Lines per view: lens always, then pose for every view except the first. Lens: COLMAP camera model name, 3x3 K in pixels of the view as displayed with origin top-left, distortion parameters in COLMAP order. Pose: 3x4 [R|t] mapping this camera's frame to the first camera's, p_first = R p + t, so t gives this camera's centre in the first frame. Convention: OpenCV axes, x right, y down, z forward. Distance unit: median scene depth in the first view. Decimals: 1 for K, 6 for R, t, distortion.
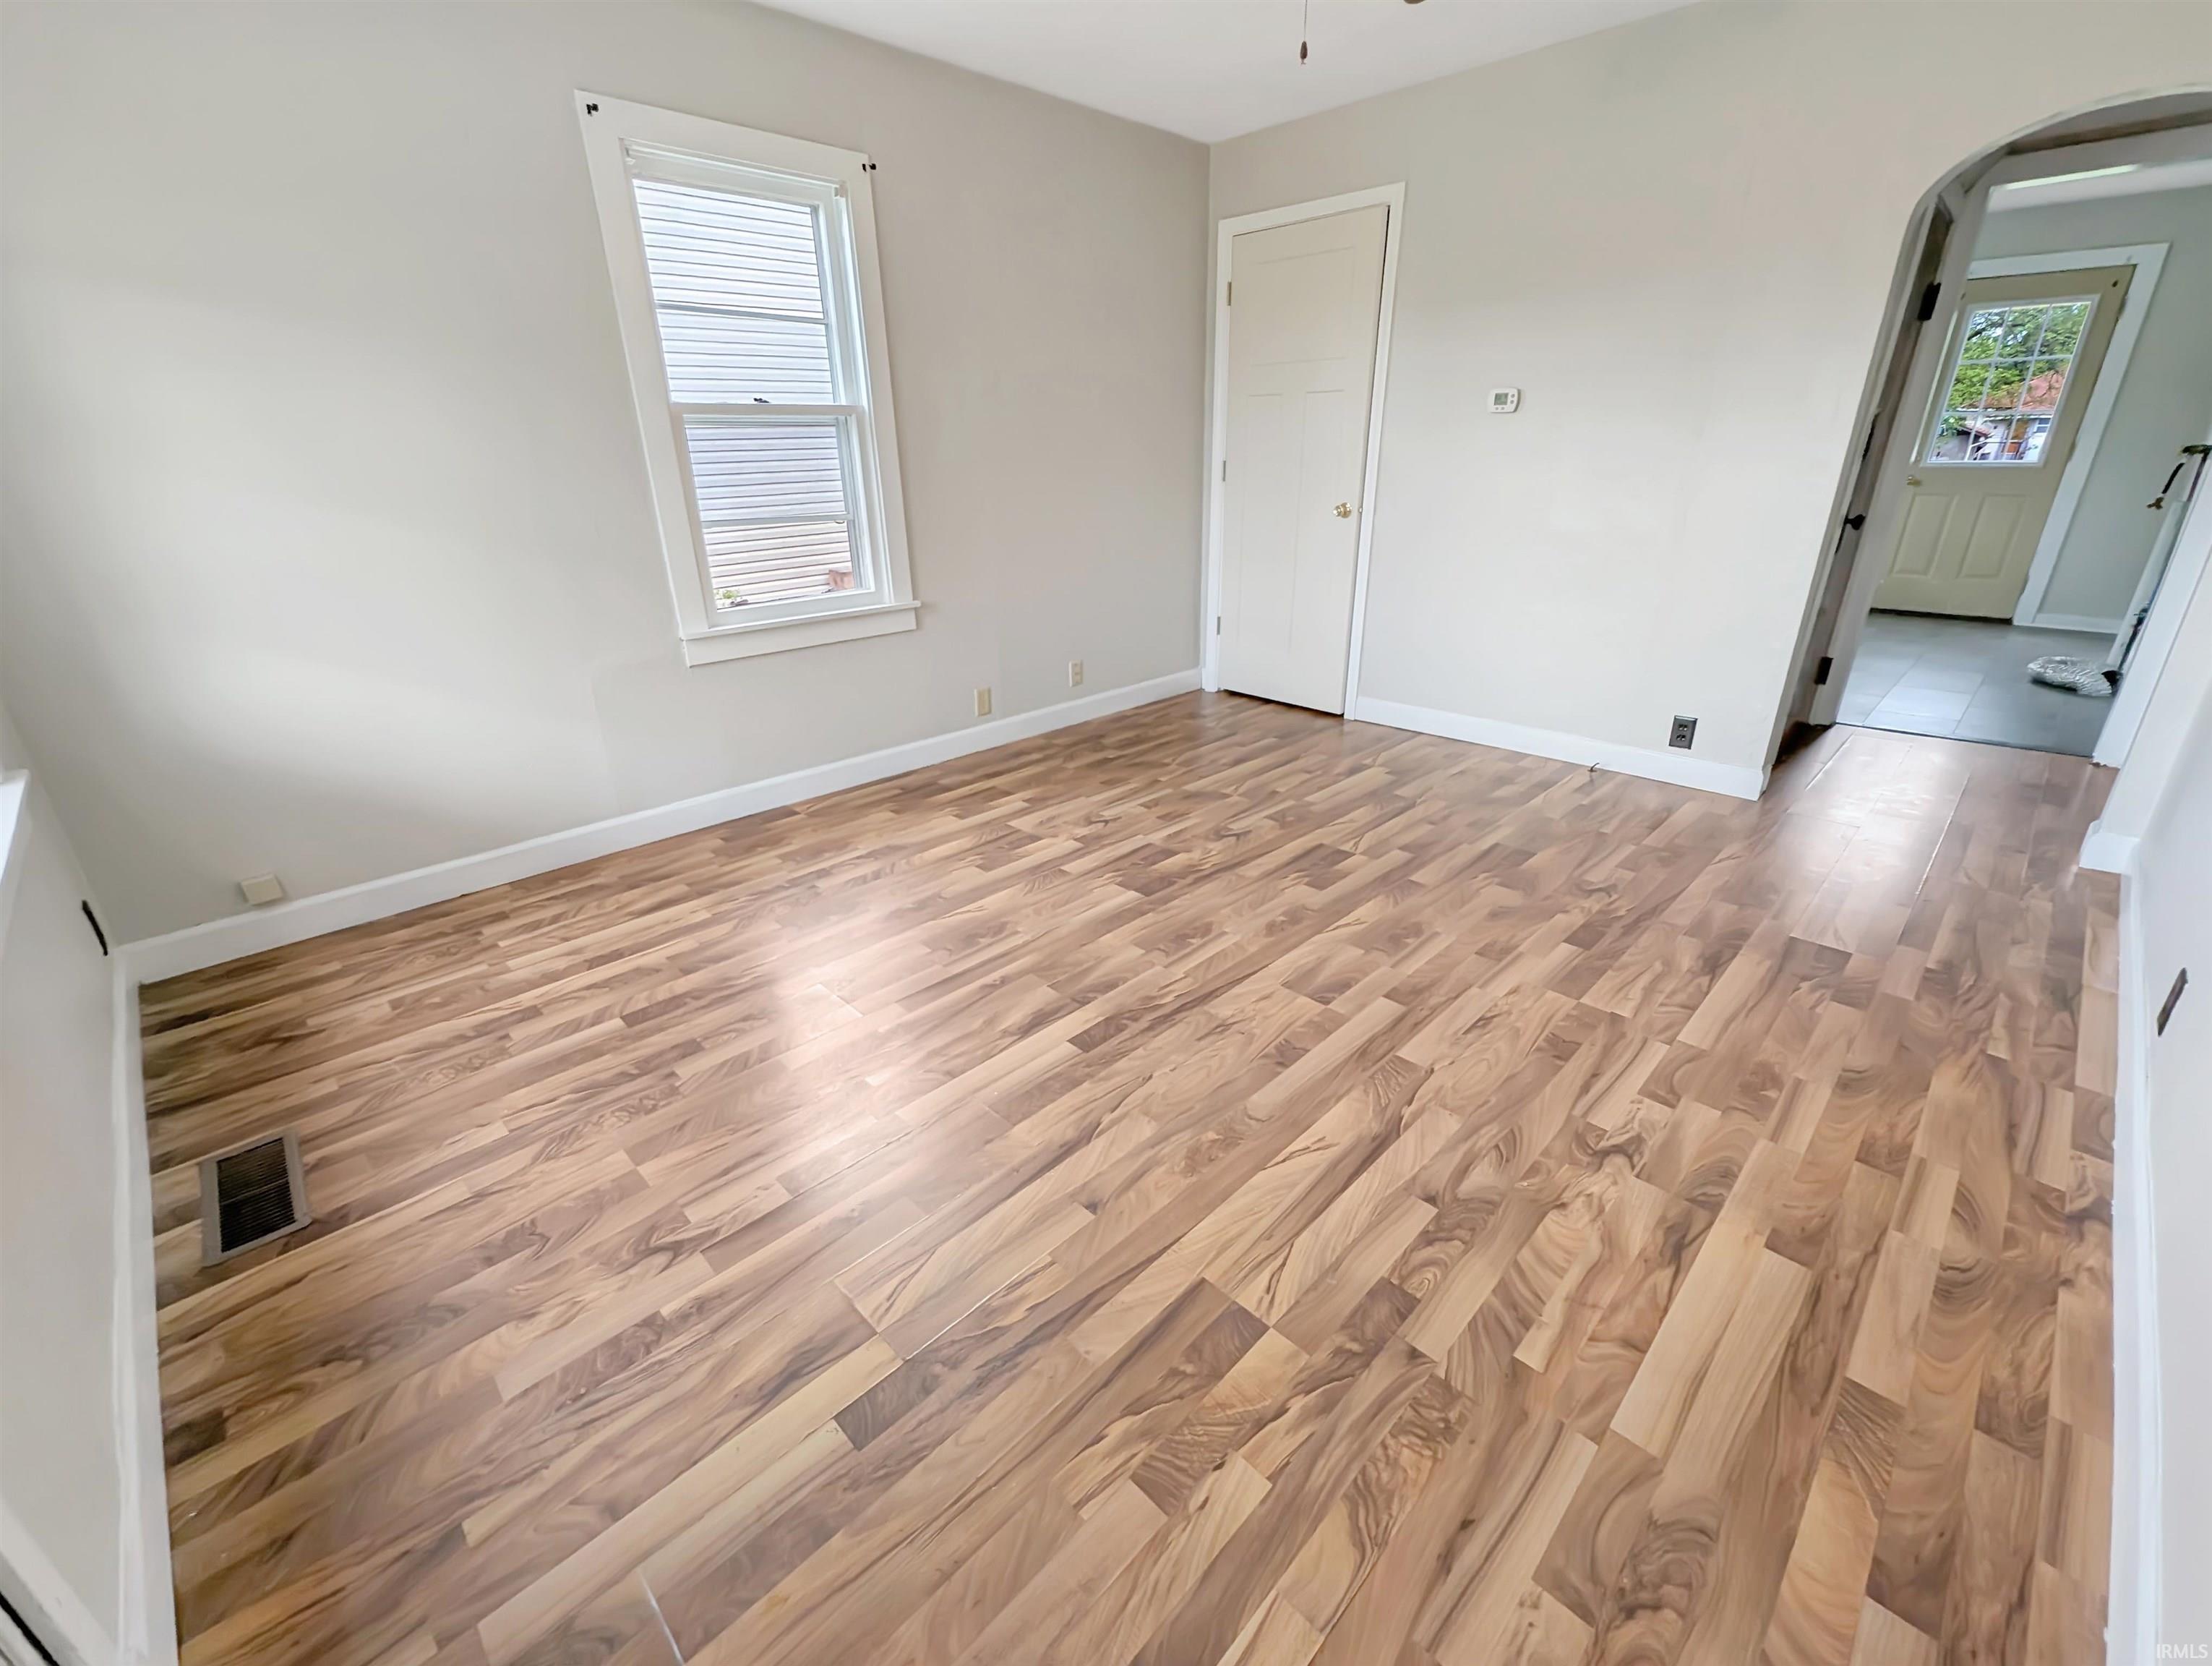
lens RADIAL K [[941.1, 0, 1103.7], [0, 941.1, 838.8], [0, 0, 1]] dist [-0.000418, 0.000413]
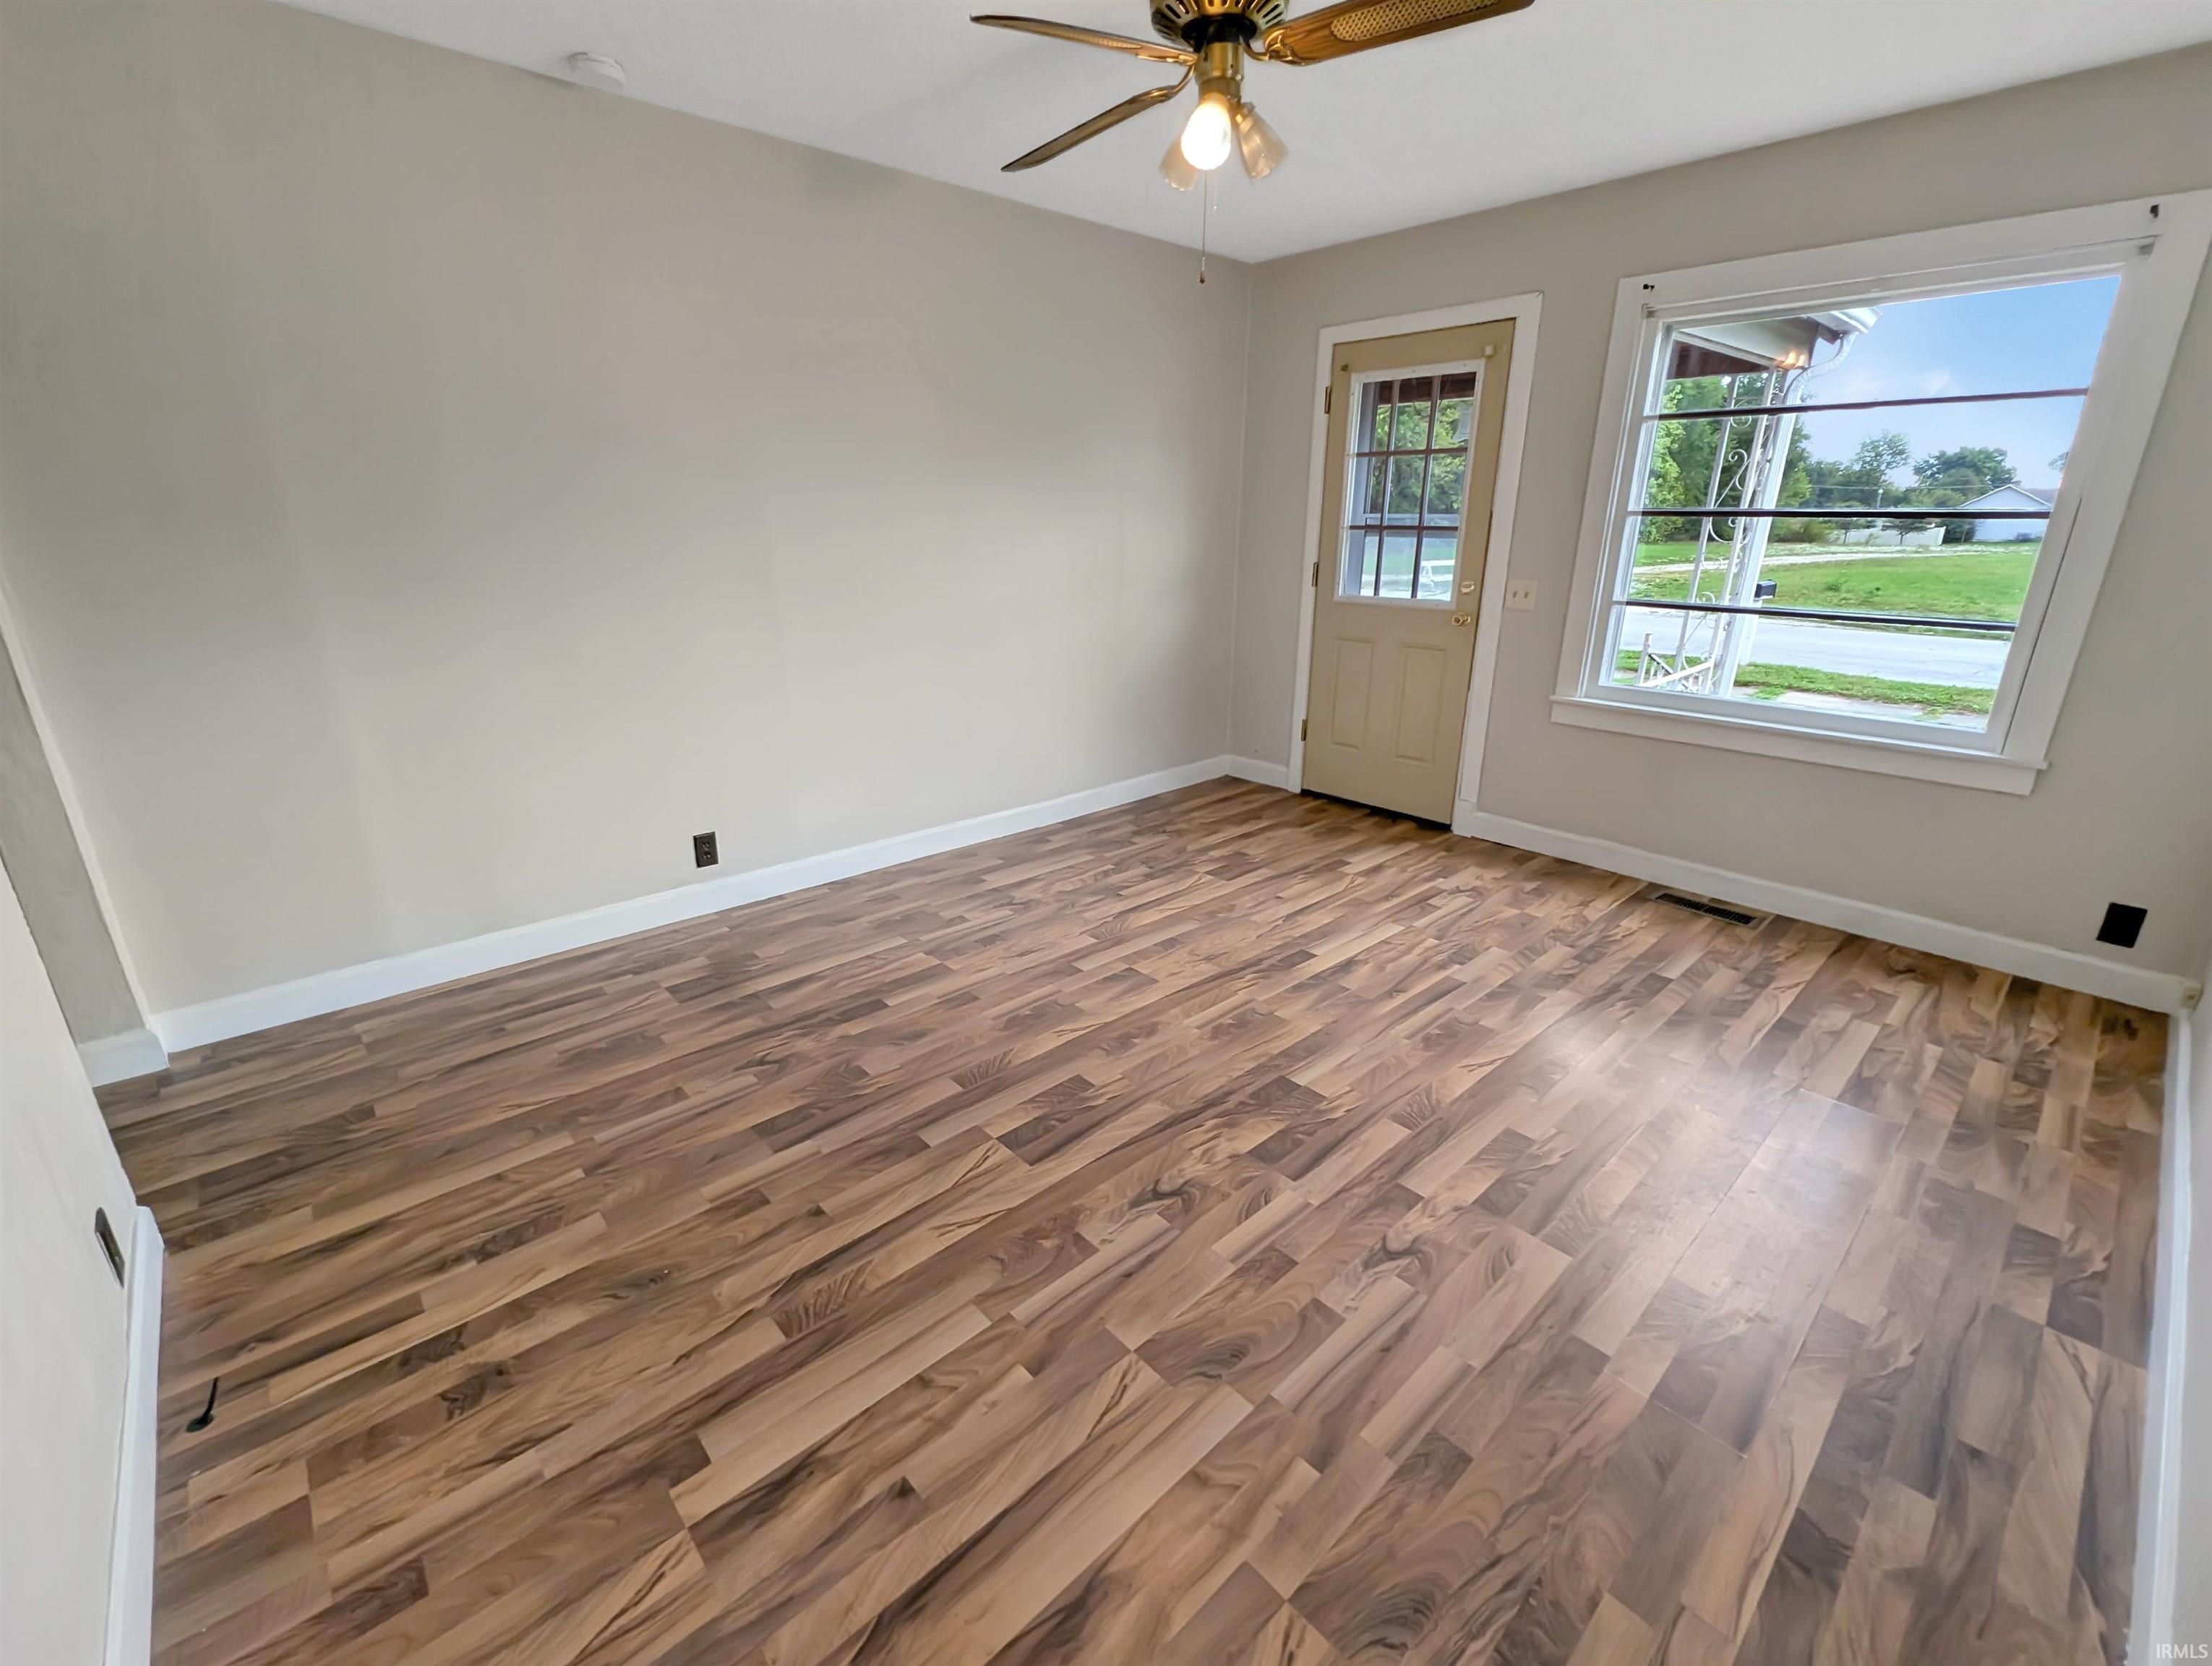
lens RADIAL K [[941.1, 0, 1103.7], [0, 941.1, 838.8], [0, 0, 1]] dist [-0.000418, 0.000413]
pose [[-0.998905, -0.003191, 0.046669, 0.199056], [0.028647, 0.746974, 0.664235, -0.791808], [-0.036981, 0.664845, -0.746065, 1.761340]]
